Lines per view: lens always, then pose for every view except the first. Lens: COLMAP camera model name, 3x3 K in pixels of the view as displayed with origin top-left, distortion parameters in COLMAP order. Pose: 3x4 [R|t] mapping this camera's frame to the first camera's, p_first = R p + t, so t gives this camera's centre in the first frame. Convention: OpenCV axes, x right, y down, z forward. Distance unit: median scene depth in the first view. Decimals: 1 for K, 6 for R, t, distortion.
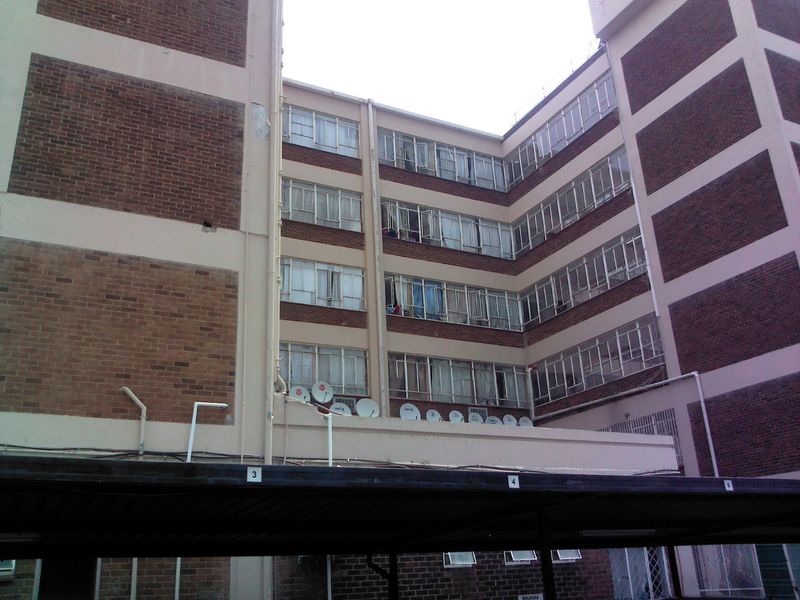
lens RADIAL K [[757.6, 0, 399.6], [0, 757.6, 317.4], [0, 0, 1]] dist [0.092956, -0.346196]
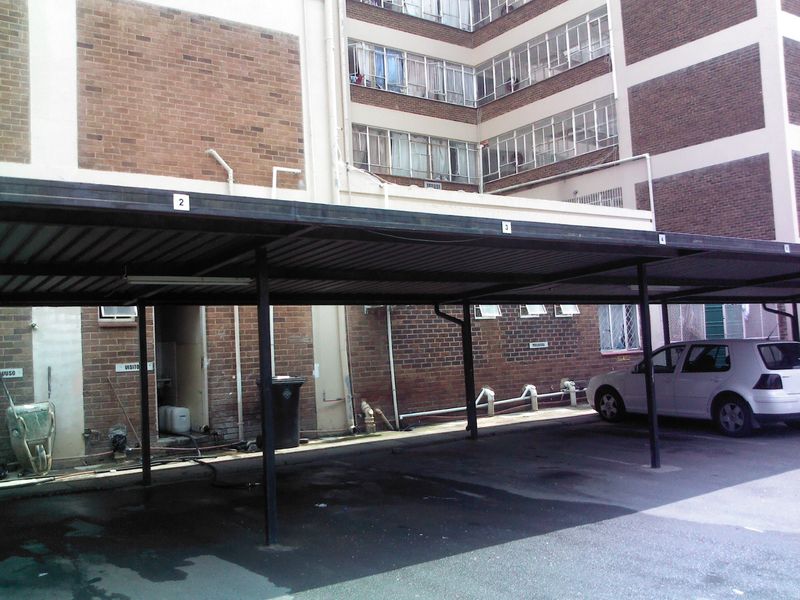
lens RADIAL K [[757.6, 0, 399.6], [0, 757.6, 317.4], [0, 0, 1]] dist [0.092956, -0.346196]
pose [[0.989079, 0.002904, 0.147356, -0.124930], [-0.045452, 0.957085, 0.286219, 0.000408], [-0.140201, -0.289791, 0.946765, -0.042005]]
